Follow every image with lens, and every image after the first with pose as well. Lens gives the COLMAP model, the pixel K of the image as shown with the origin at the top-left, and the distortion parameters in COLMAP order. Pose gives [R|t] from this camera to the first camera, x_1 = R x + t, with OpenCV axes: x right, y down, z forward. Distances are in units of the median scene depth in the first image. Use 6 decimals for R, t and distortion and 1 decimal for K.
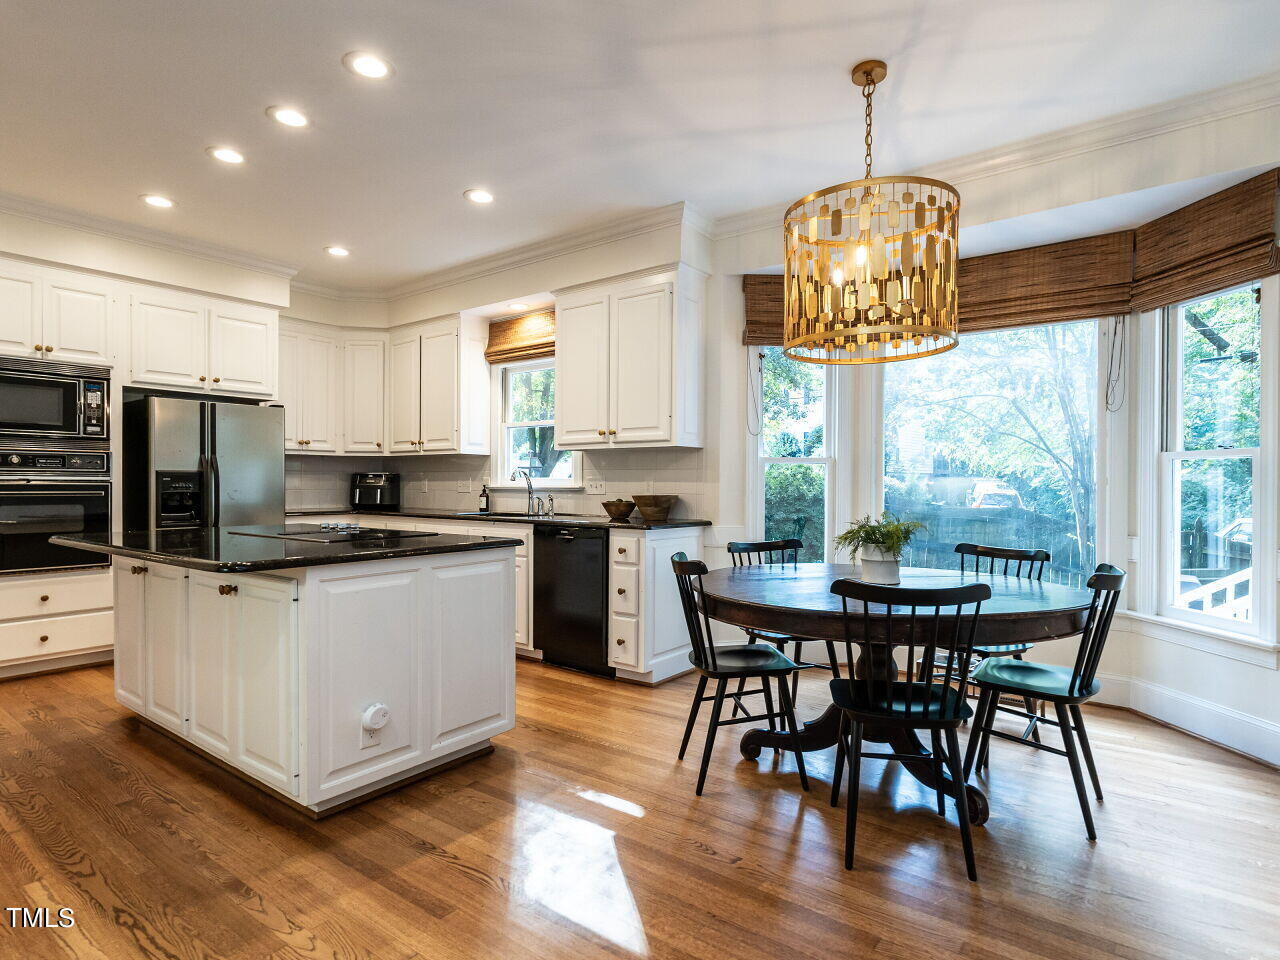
lens RADIAL K [[694.9, 0, 640.0], [0, 694.9, 480.0], [0, 0, 1]] dist [-0.001133, -0.001042]
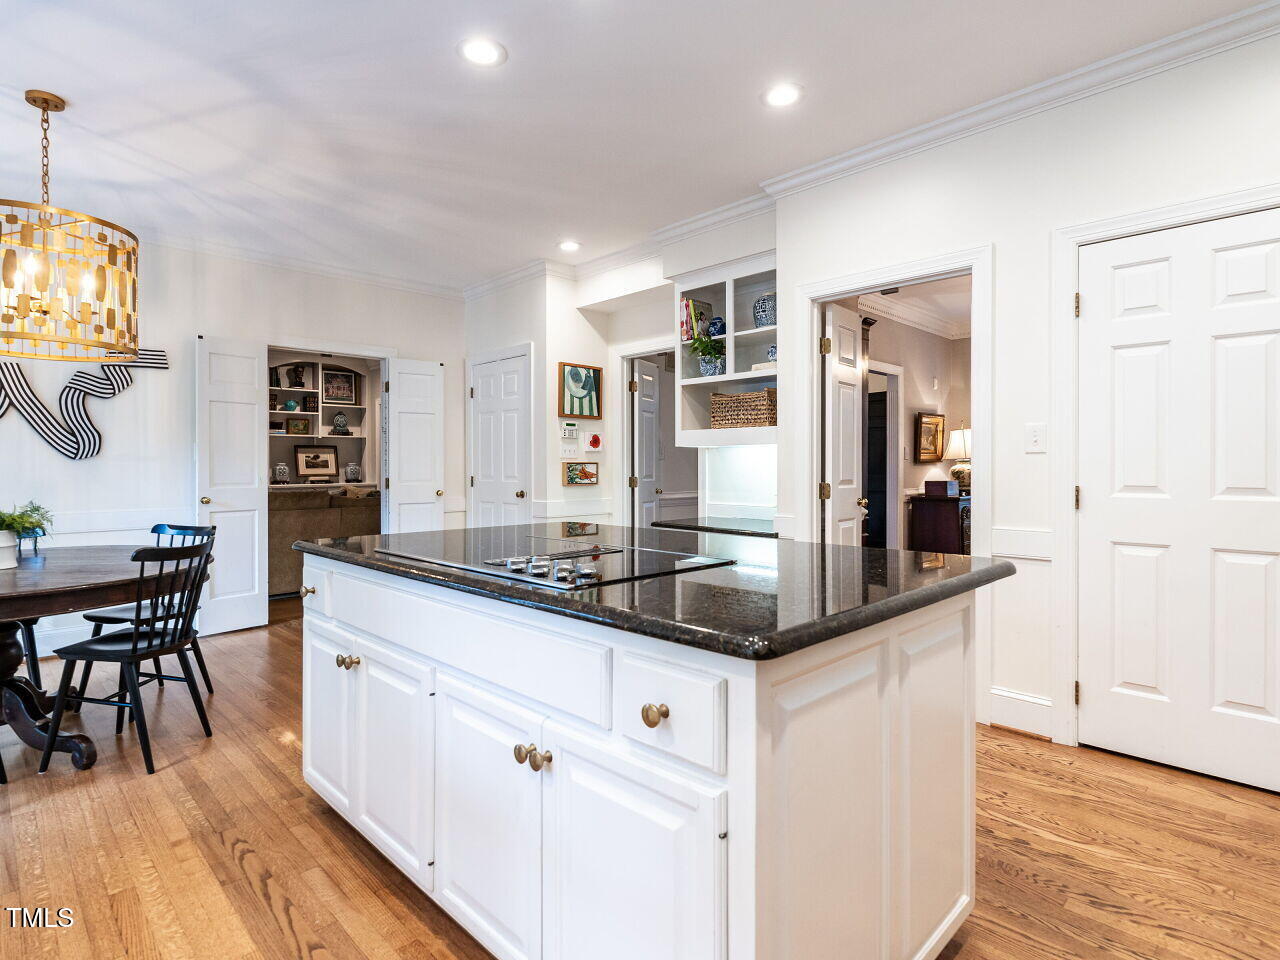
lens RADIAL K [[694.9, 0, 640.0], [0, 694.9, 480.0], [0, 0, 1]] dist [-0.001133, -0.001042]
pose [[-0.990518, 0.007330, 0.137190, -0.562491], [0.007598, 0.999970, 0.001427, 0.024092], [-0.137175, 0.002456, -0.990544, 1.451601]]
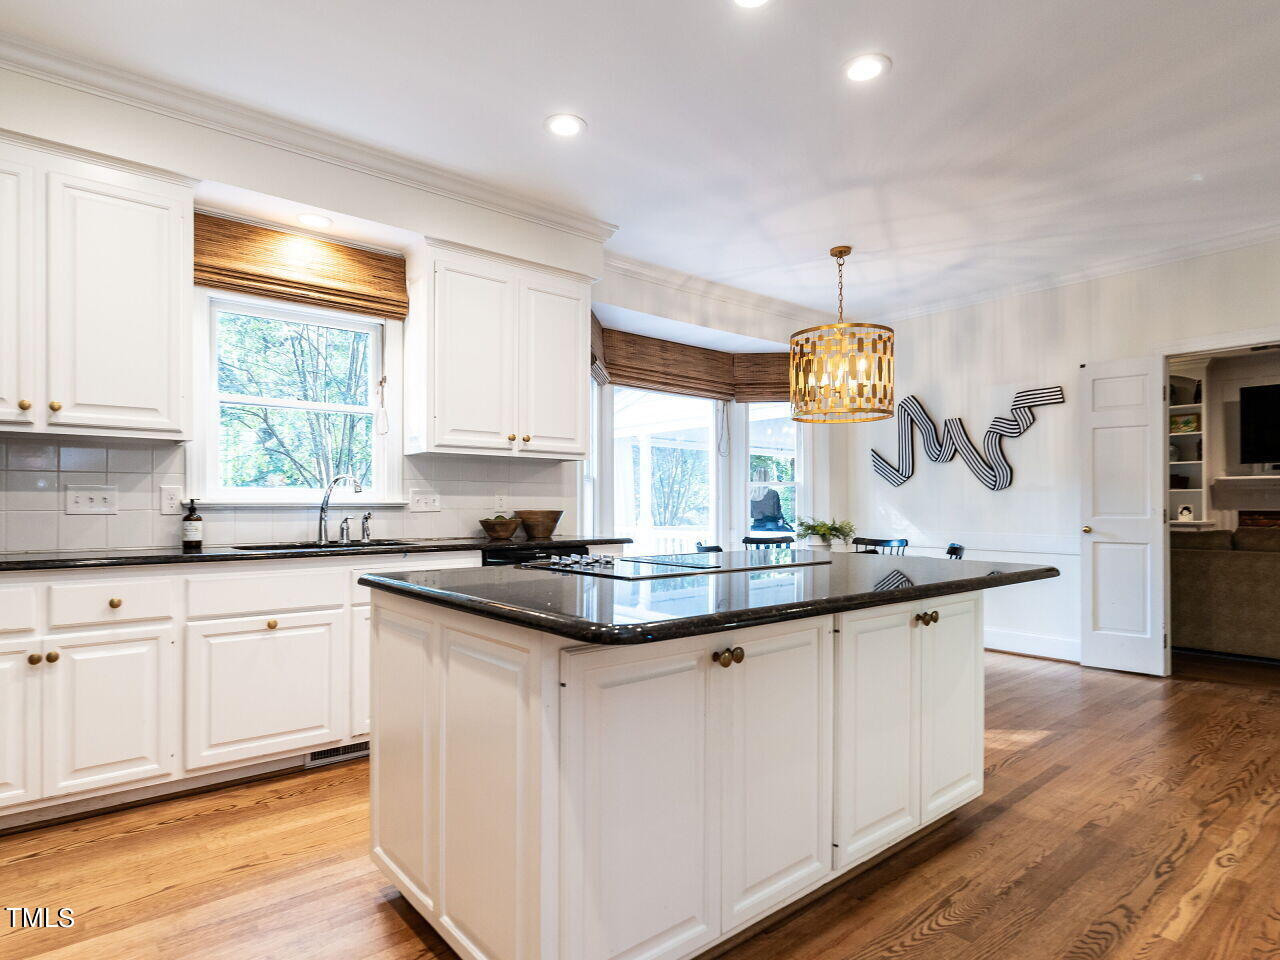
lens RADIAL K [[702.5, 0, 639.6], [0, 702.5, 502.3], [0, 0, 1]] dist [0.002688, 0.000756]
pose [[0.232029, -0.004938, 0.972696, -1.037522], [-0.007503, 0.999948, 0.006866, 0.003987], [-0.972680, -0.008891, 0.231980, 0.784272]]
